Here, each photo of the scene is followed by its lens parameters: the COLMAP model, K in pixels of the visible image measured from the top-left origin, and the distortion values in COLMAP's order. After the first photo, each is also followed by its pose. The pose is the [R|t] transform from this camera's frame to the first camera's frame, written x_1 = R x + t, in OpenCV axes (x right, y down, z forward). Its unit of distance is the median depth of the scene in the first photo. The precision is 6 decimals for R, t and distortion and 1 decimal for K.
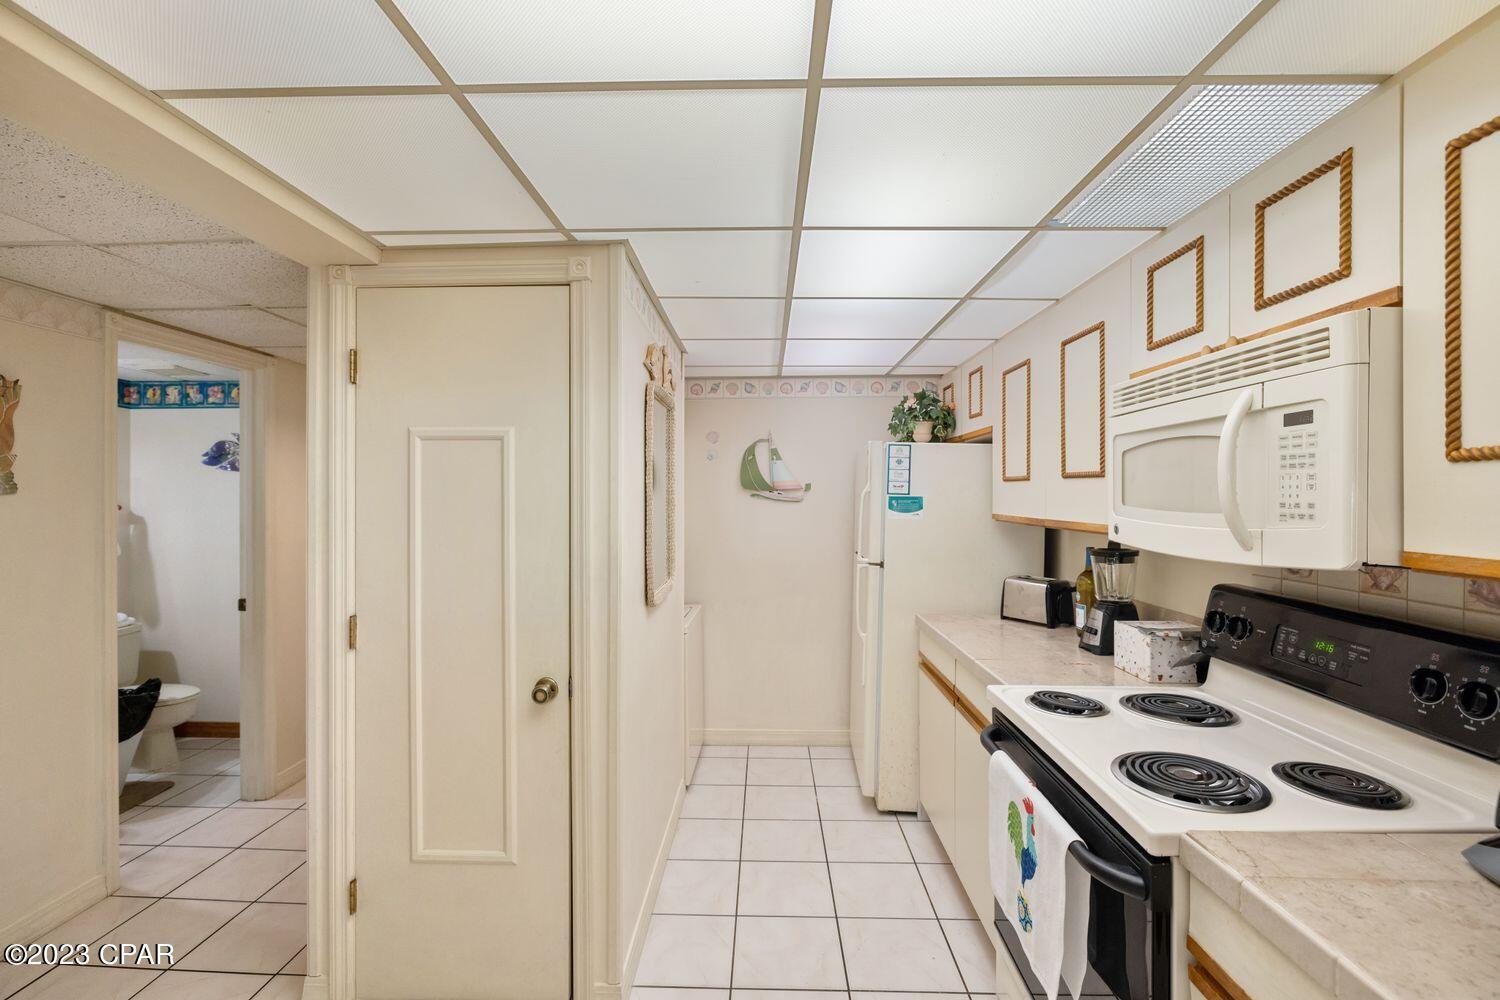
lens RADIAL K [[664.2, 0, 738.1], [0, 664.2, 498.5], [0, 0, 1]] dist [0.000118, -0.000281]
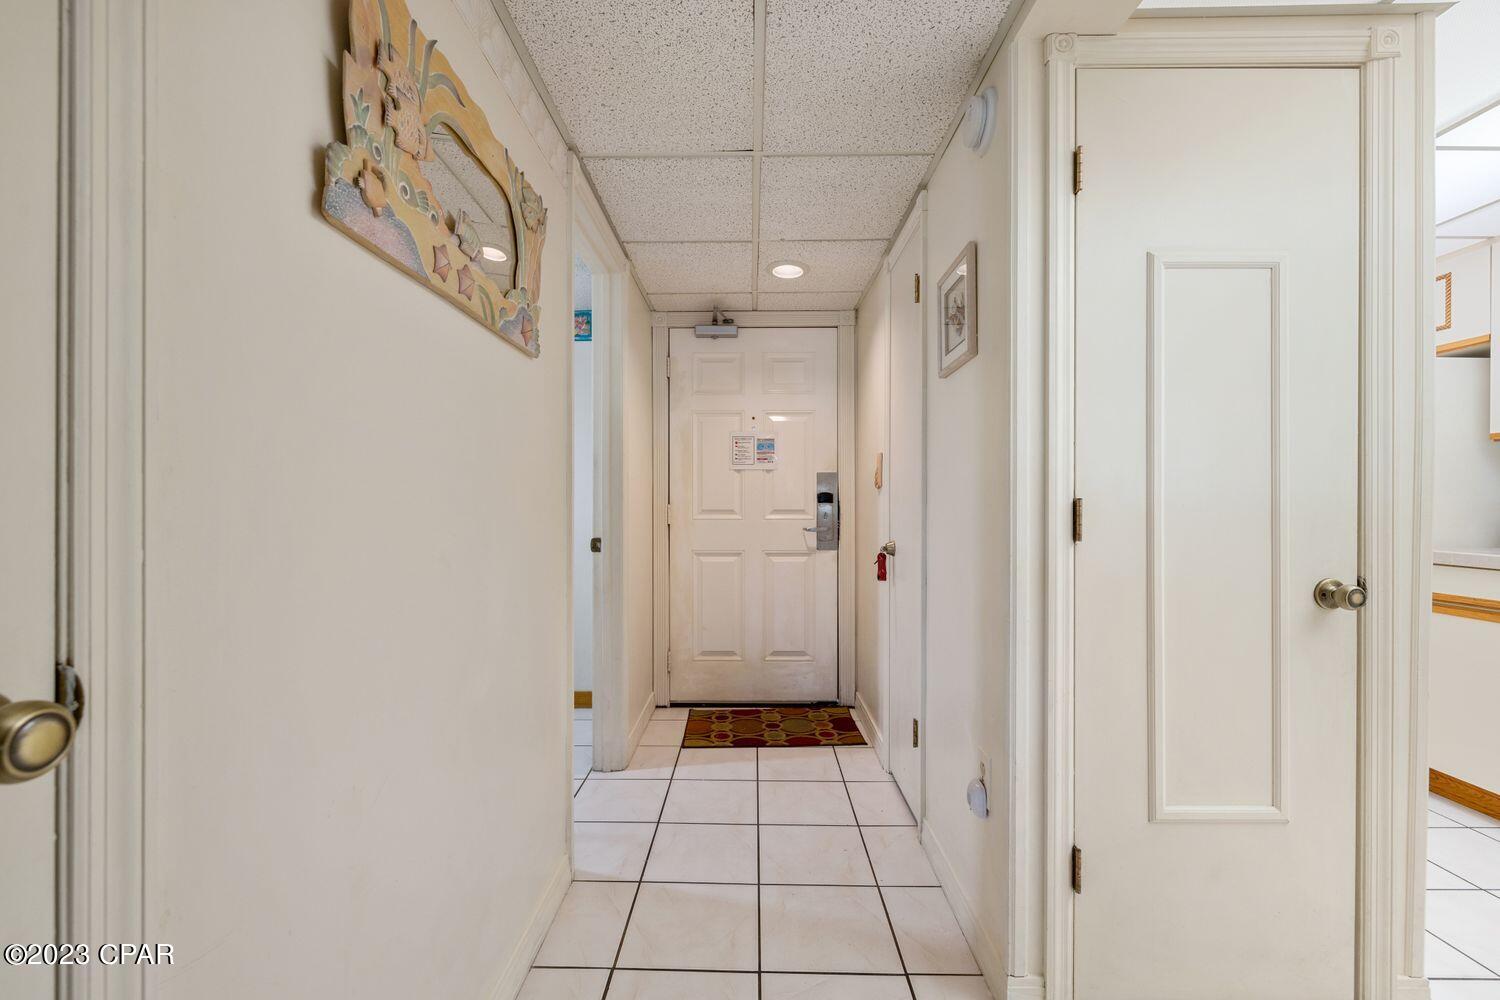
lens RADIAL K [[631.8, 0, 757.3], [0, 631.8, 502.7], [0, 0, 1]] dist [-0.000729, 0.000414]
pose [[0.999442, -0.000370, 0.033397, -0.565295], [0.000428, 0.999998, -0.001746, 0.106469], [-0.033397, 0.001759, 0.999441, 0.170170]]
